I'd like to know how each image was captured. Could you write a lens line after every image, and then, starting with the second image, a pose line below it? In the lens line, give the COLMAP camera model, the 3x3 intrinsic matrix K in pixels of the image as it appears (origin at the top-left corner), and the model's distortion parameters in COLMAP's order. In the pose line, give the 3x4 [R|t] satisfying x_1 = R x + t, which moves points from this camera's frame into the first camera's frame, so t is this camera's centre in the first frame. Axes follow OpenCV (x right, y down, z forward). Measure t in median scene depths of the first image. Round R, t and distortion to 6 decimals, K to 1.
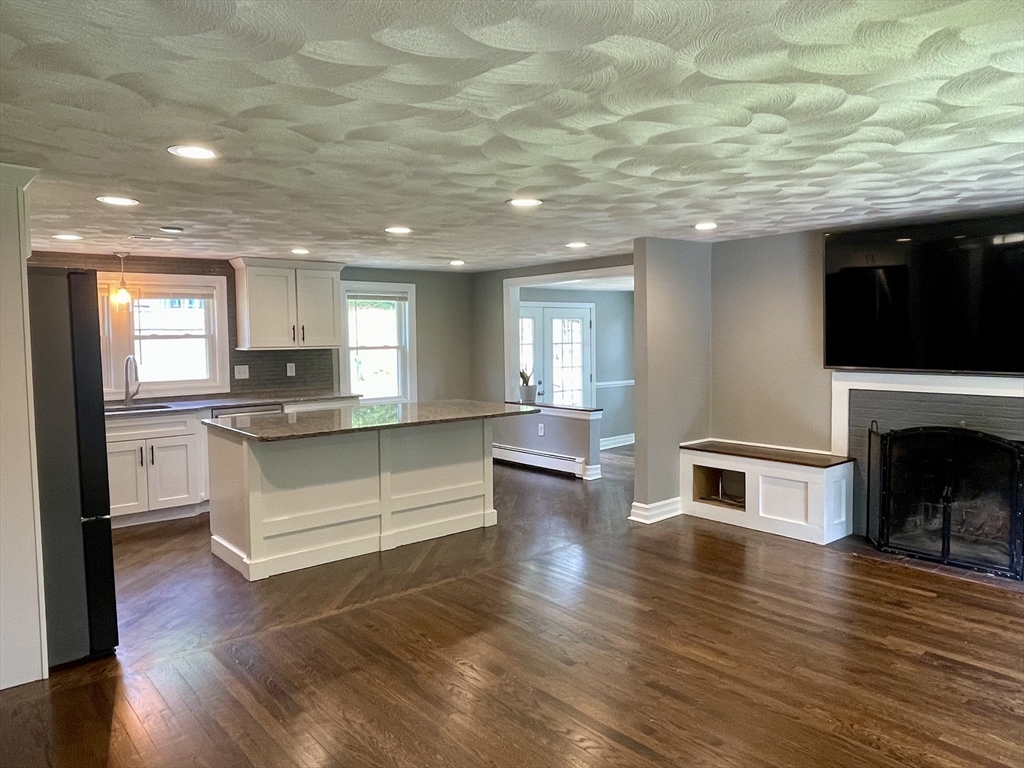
lens RADIAL K [[708.9, 0, 512.0], [0, 708.9, 384.0], [0, 0, 1]] dist [0.001192, -0.000469]
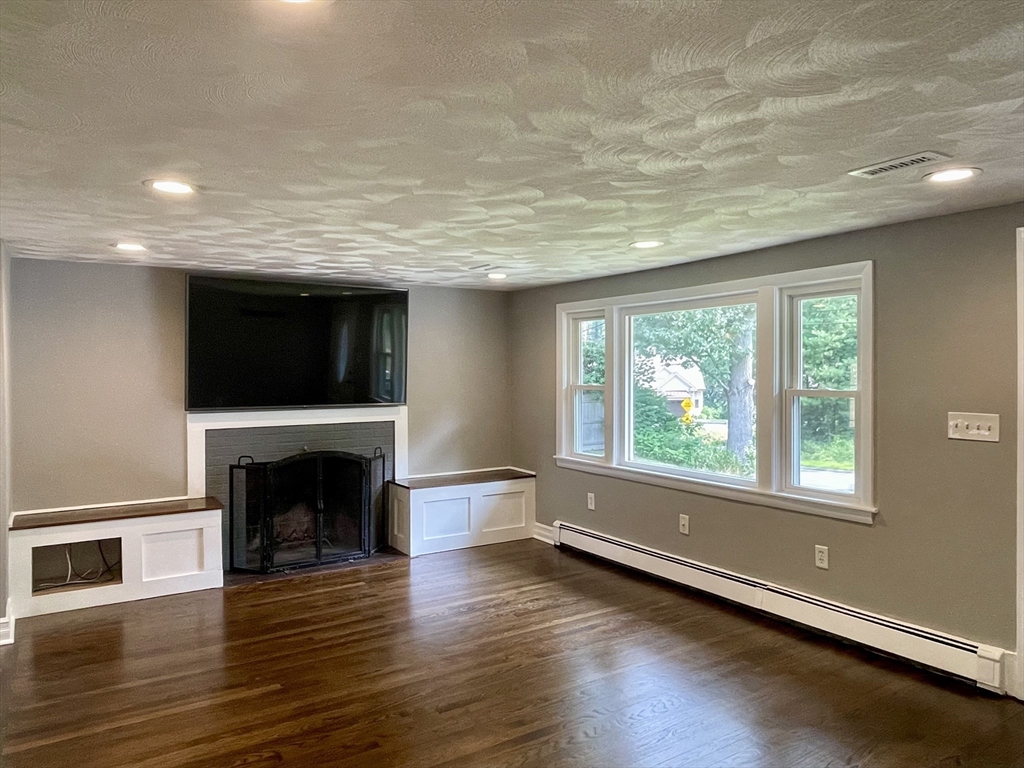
lens RADIAL K [[708.9, 0, 512.0], [0, 708.9, 384.0], [0, 0, 1]] dist [0.001192, -0.000469]
pose [[0.125635, -0.002659, 0.992073, -0.517493], [0.073747, 0.997255, -0.006666, -0.020406], [-0.989332, 0.074000, 0.125487, 0.474584]]
